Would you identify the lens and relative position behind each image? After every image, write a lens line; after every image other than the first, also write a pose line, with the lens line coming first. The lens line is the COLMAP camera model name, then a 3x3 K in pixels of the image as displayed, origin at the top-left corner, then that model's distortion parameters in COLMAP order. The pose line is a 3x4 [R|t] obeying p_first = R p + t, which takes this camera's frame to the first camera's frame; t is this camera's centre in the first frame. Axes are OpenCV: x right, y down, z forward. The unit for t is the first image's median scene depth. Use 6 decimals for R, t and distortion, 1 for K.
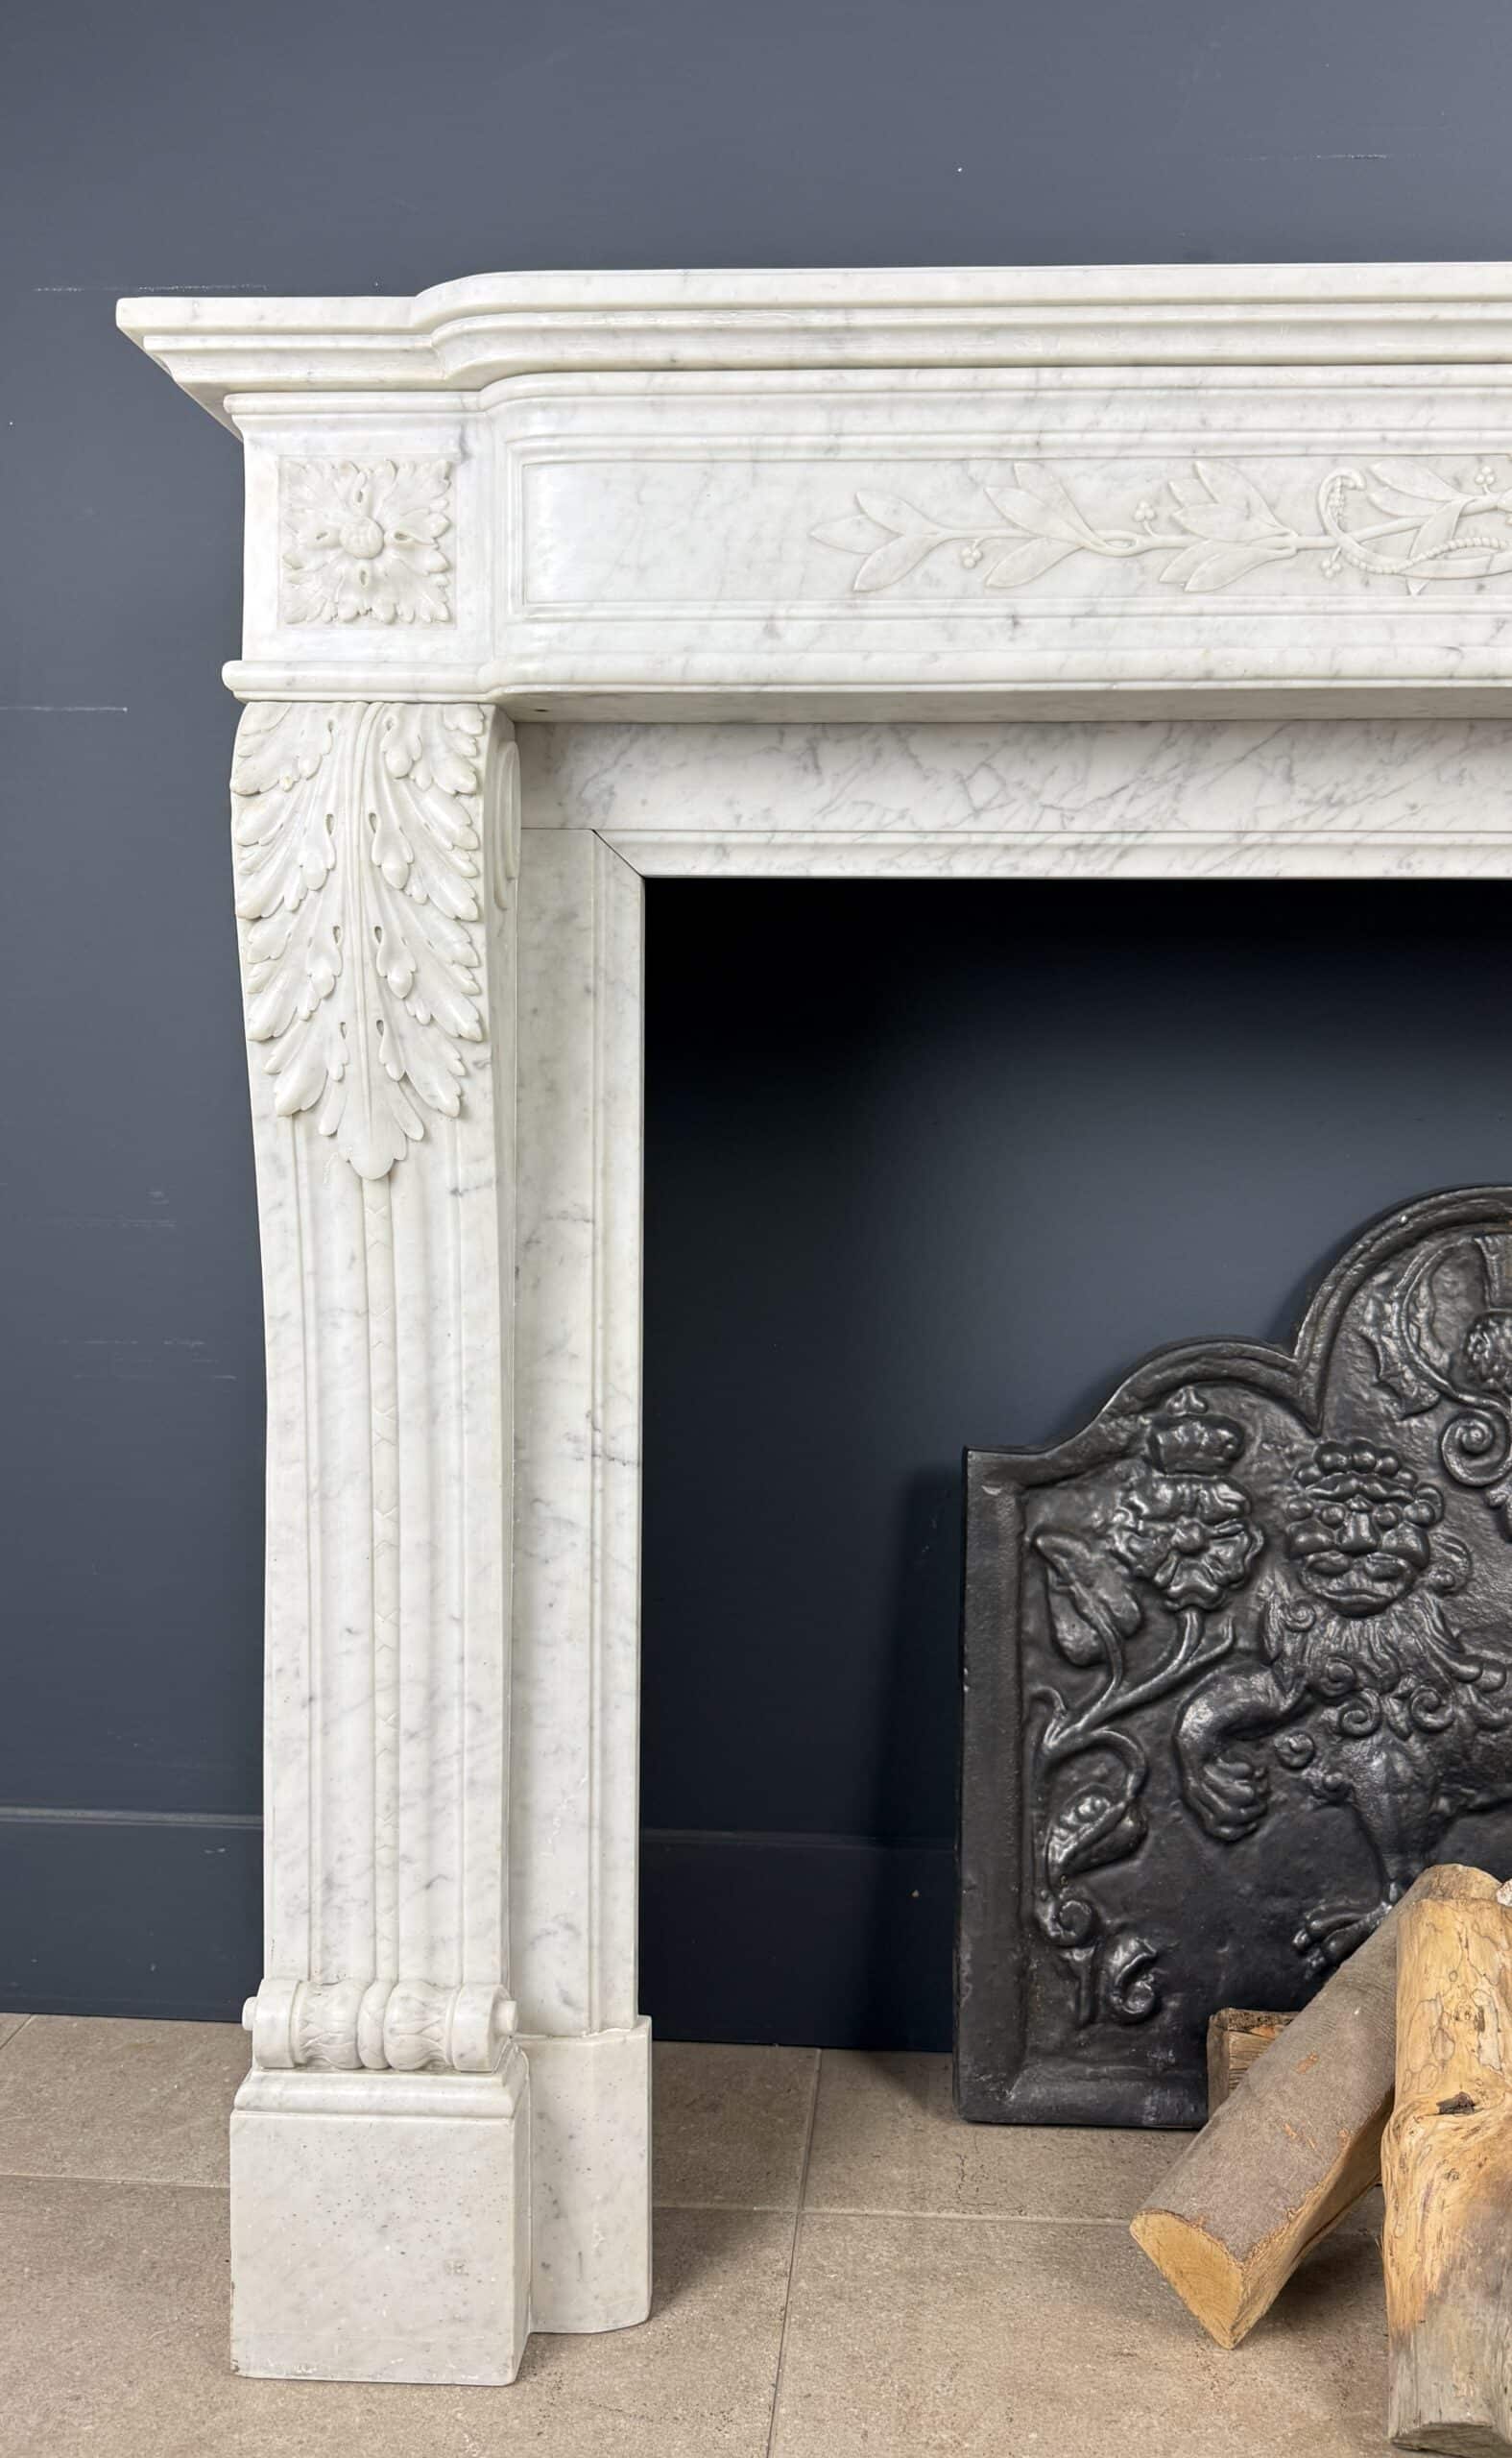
lens RADIAL K [[1937.5, 0, 793.9], [0, 1937.5, 1102.6], [0, 0, 1]] dist [0.152684, -0.361476]
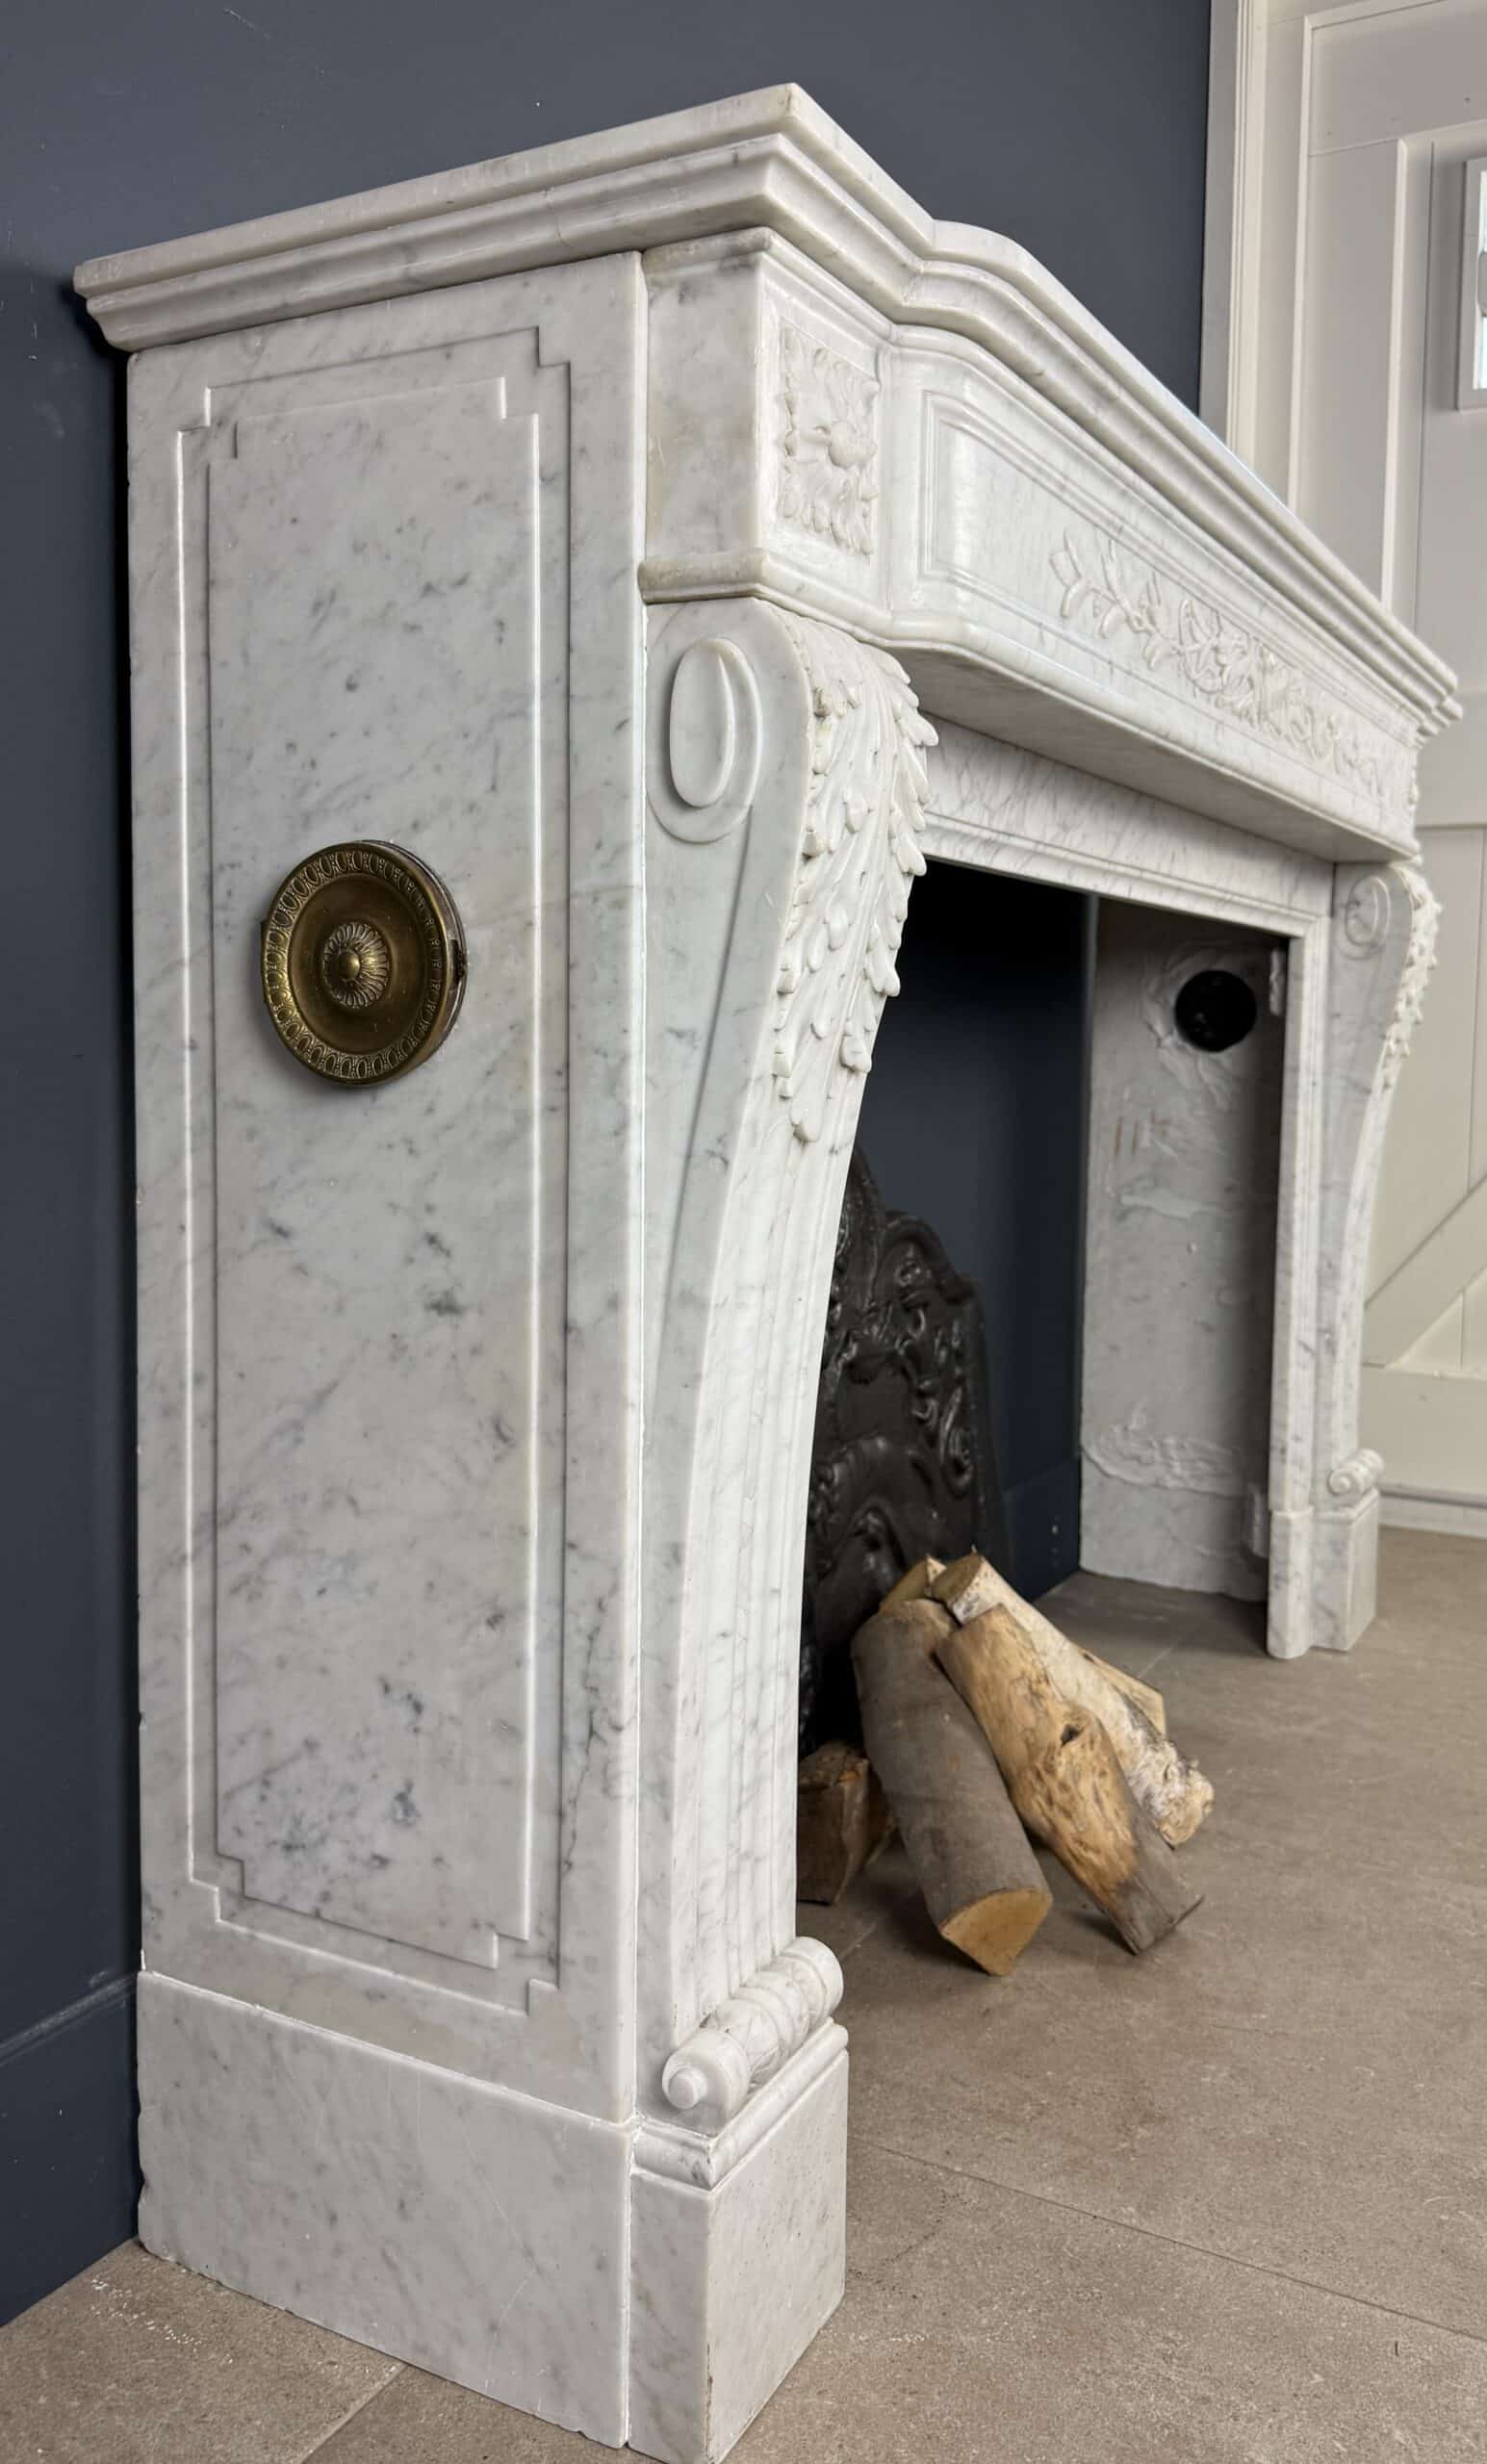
lens RADIAL K [[1919.0, 0, 797.2], [0, 1919.0, 1154.4], [0, 0, 1]] dist [0.133295, -0.298553]
pose [[0.410976, -0.063952, 0.909400, -1.030982], [-0.001078, 0.997502, 0.070635, -0.019904], [-0.911645, -0.030009, 0.409880, 0.610465]]
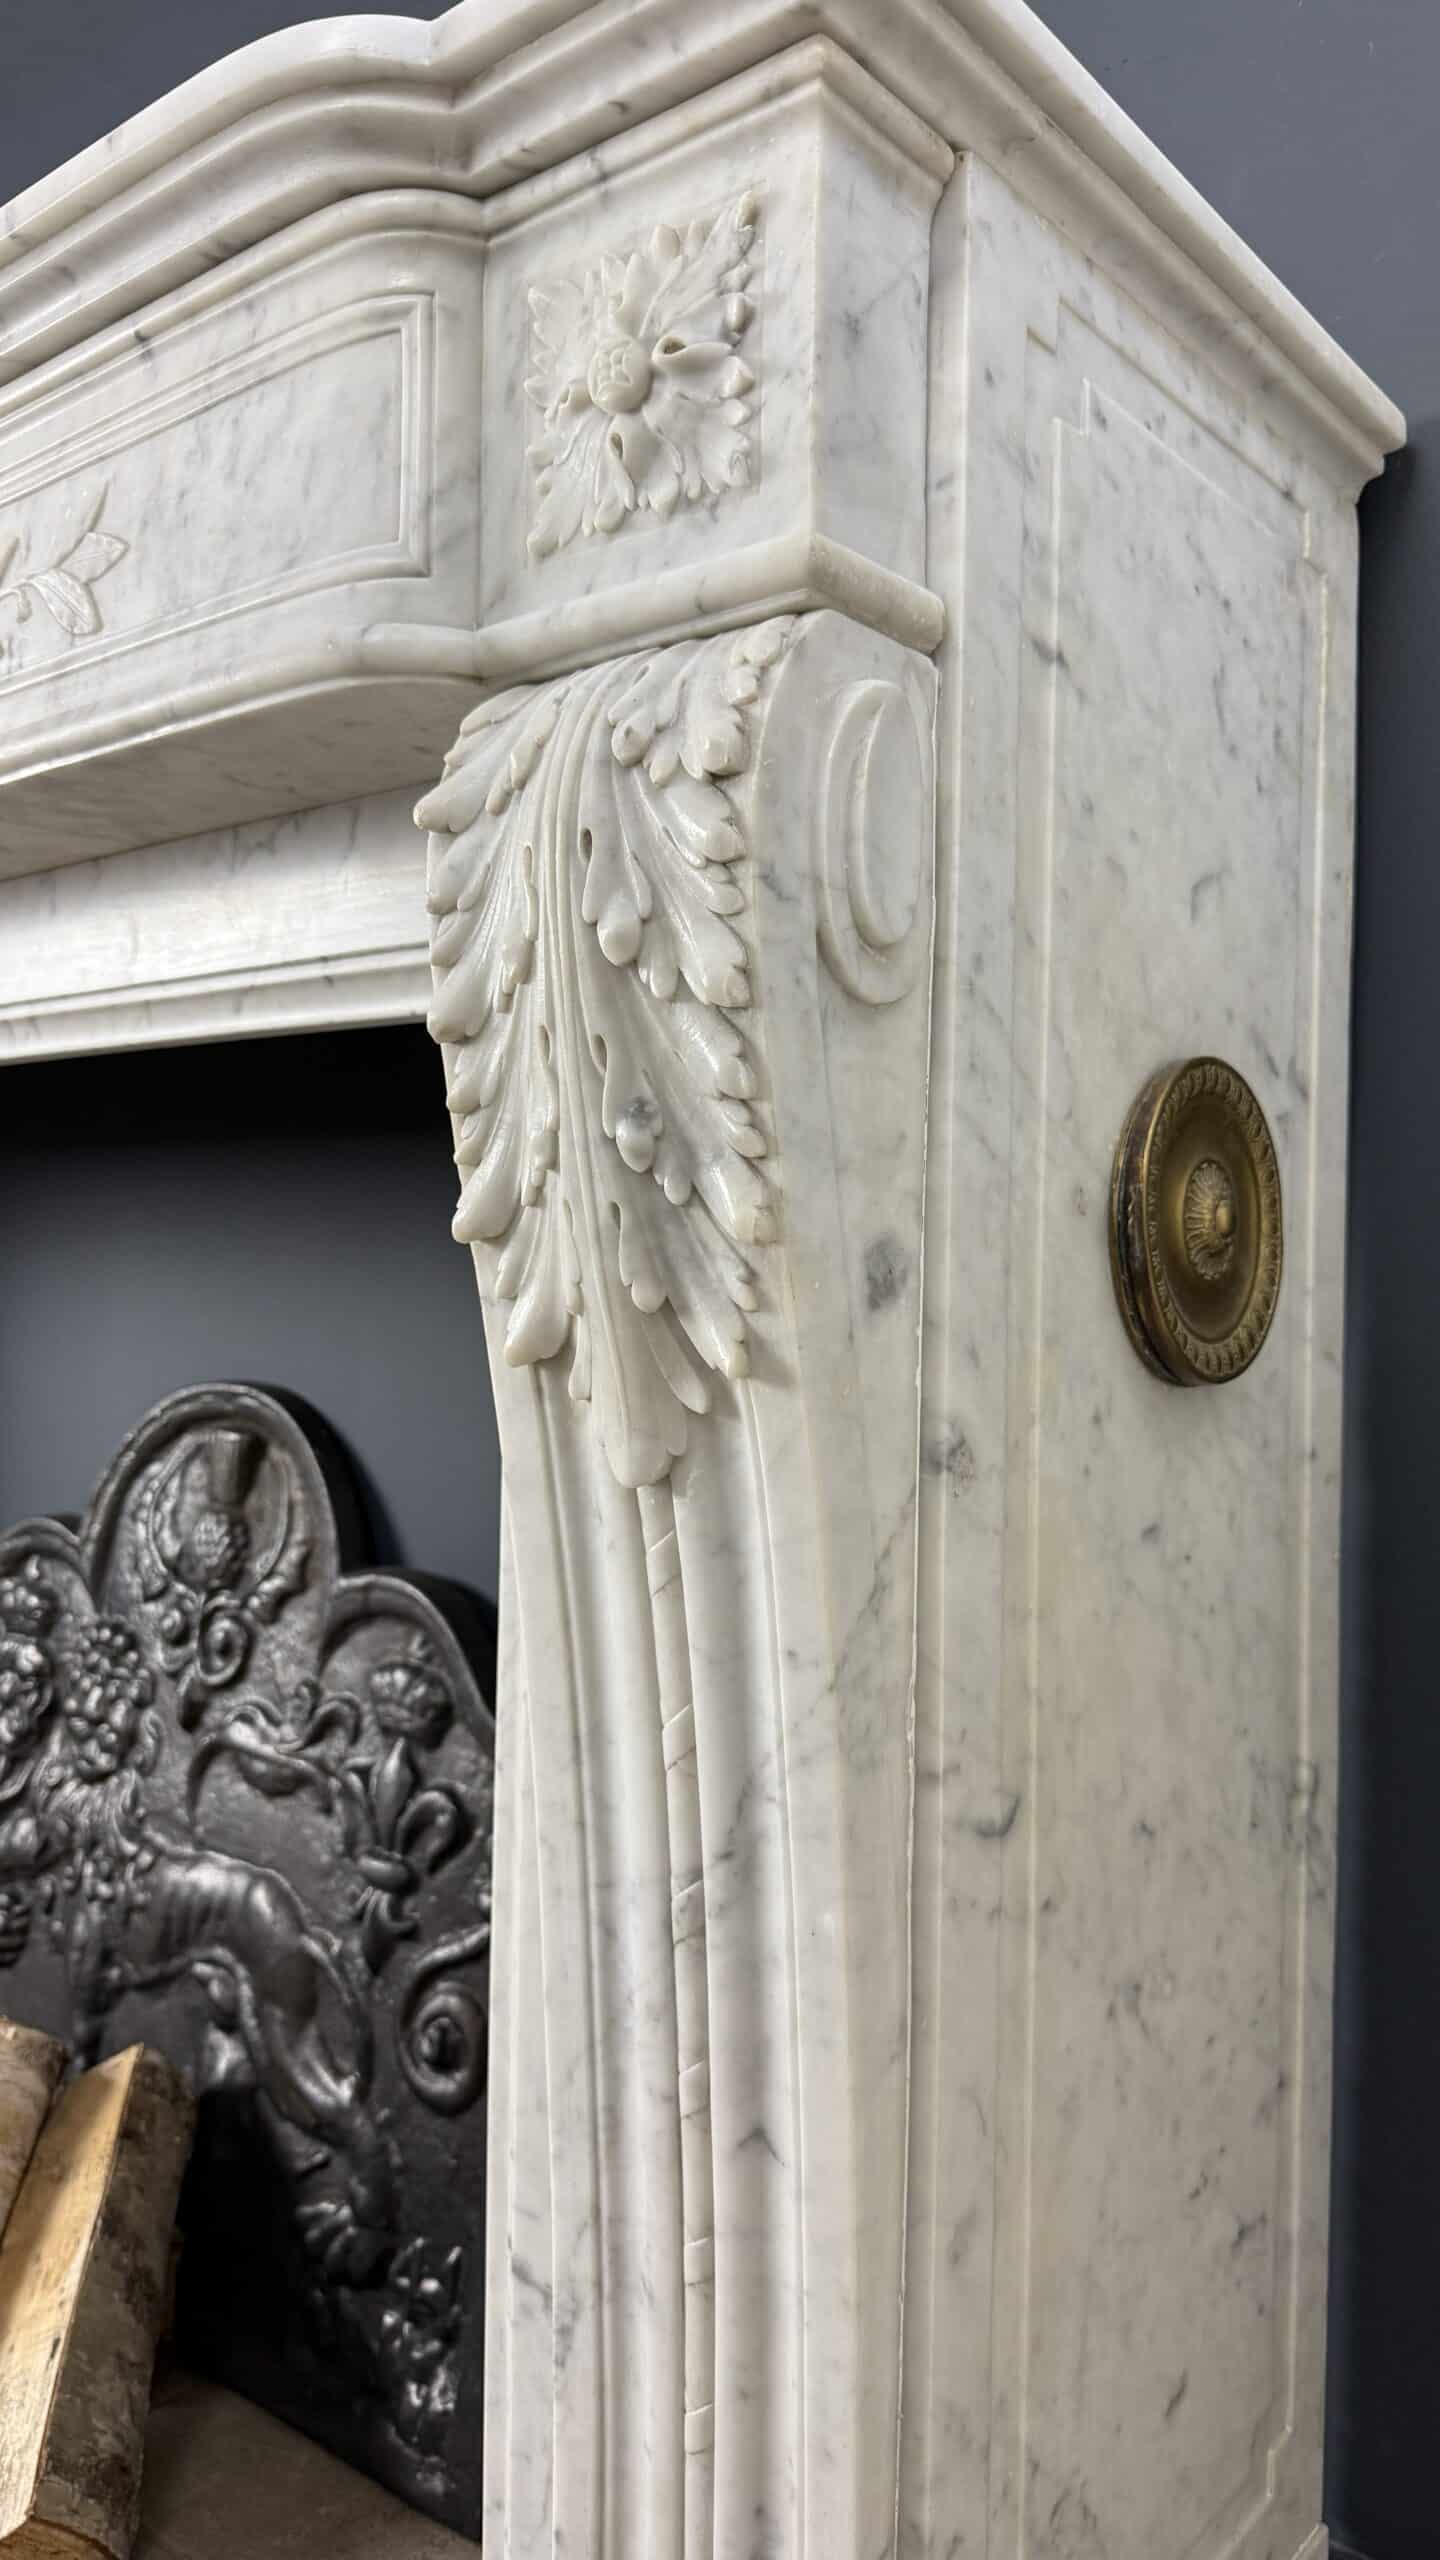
lens RADIAL K [[1850.7, 0, 745.7], [0, 1850.7, 1280.9], [0, 0, 1]] dist [0.071648, -0.148468]
pose [[0.815365, 0.001025, -0.578946, 1.458470], [-0.014475, 0.999722, -0.018617, 0.004317], [0.578766, 0.023560, 0.815153, 0.473093]]
